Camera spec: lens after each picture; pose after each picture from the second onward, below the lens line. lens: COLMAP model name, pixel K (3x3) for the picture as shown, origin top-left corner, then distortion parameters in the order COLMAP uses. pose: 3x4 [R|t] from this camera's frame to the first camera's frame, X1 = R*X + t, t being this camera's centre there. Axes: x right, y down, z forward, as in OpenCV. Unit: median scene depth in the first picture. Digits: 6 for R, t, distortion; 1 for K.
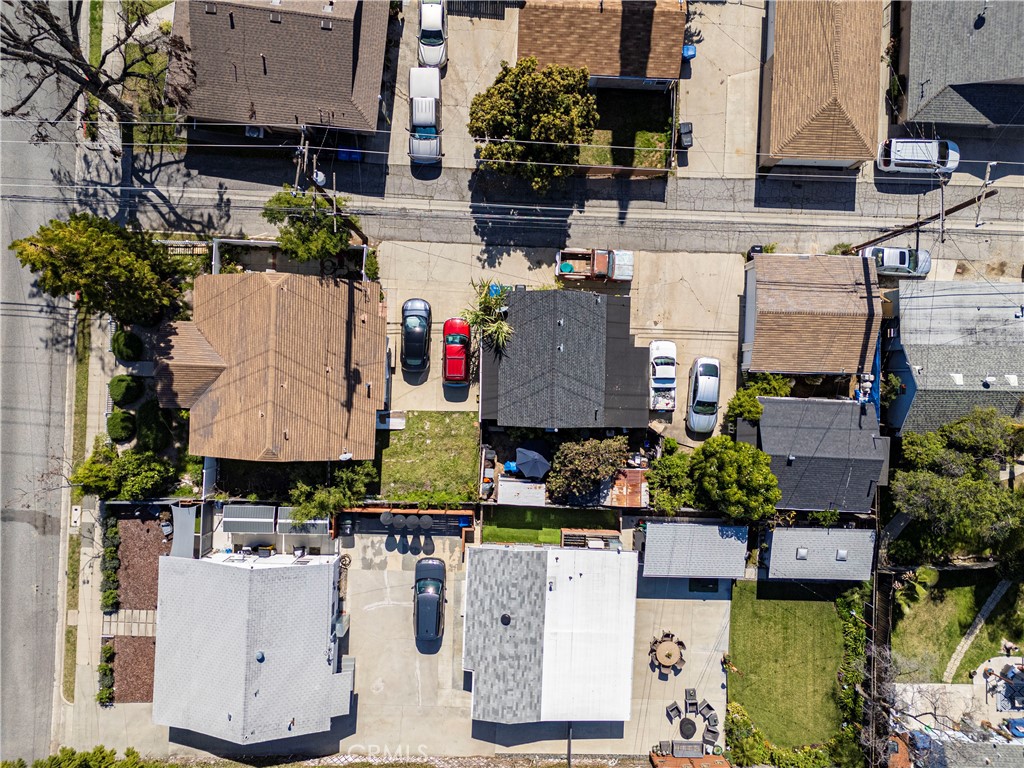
lens RADIAL K [[747.3, 0, 512.0], [0, 747.3, 384.0], [0, 0, 1]] dist [0.088801, -0.096653]
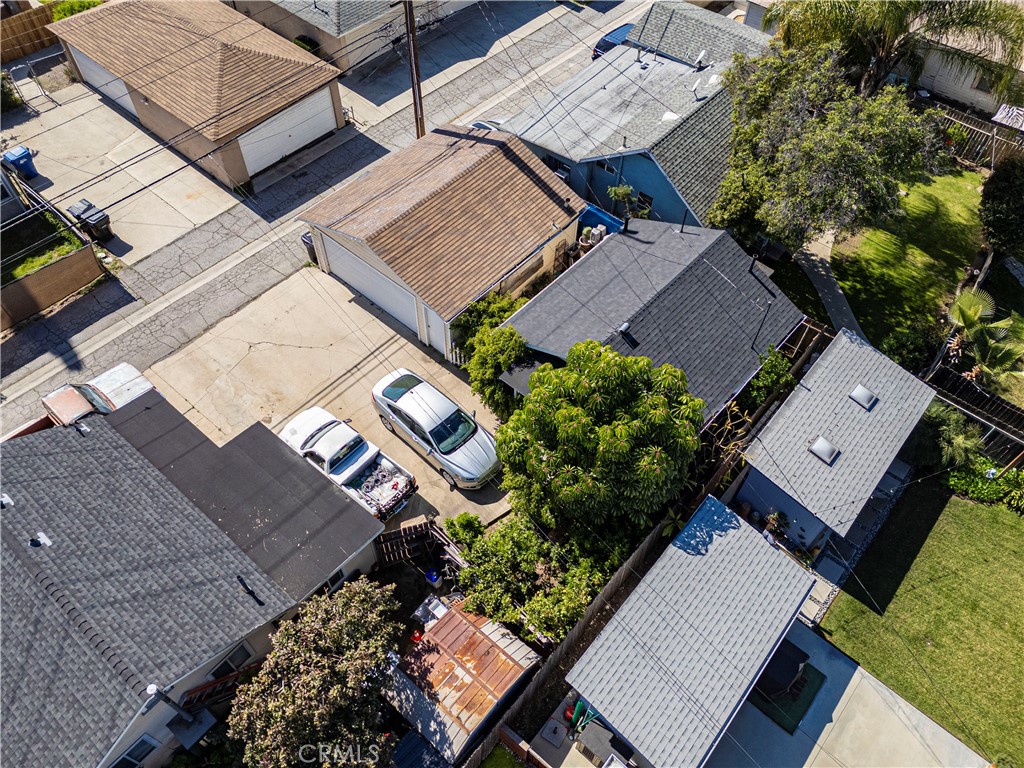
lens RADIAL K [[747.3, 0, 512.0], [0, 747.3, 384.0], [0, 0, 1]] dist [0.088801, -0.096653]
pose [[0.629612, -0.623897, 0.462971, 0.080386], [0.776847, 0.513129, -0.364975, 0.218165], [-0.009857, 0.589450, 0.807745, 0.598698]]
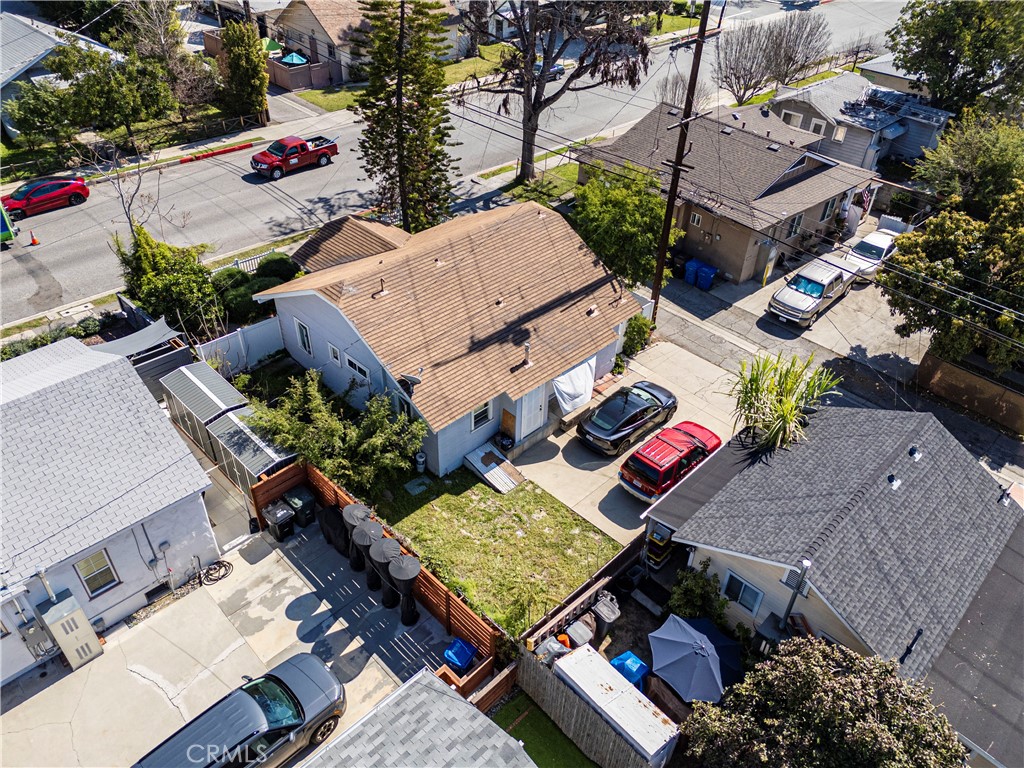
lens RADIAL K [[747.3, 0, 512.0], [0, 747.3, 384.0], [0, 0, 1]] dist [0.088801, -0.096653]
pose [[0.729043, 0.419417, -0.540911, 0.113147], [-0.684266, 0.427430, -0.590832, 0.336216], [-0.016603, 0.800870, 0.598608, 0.631148]]
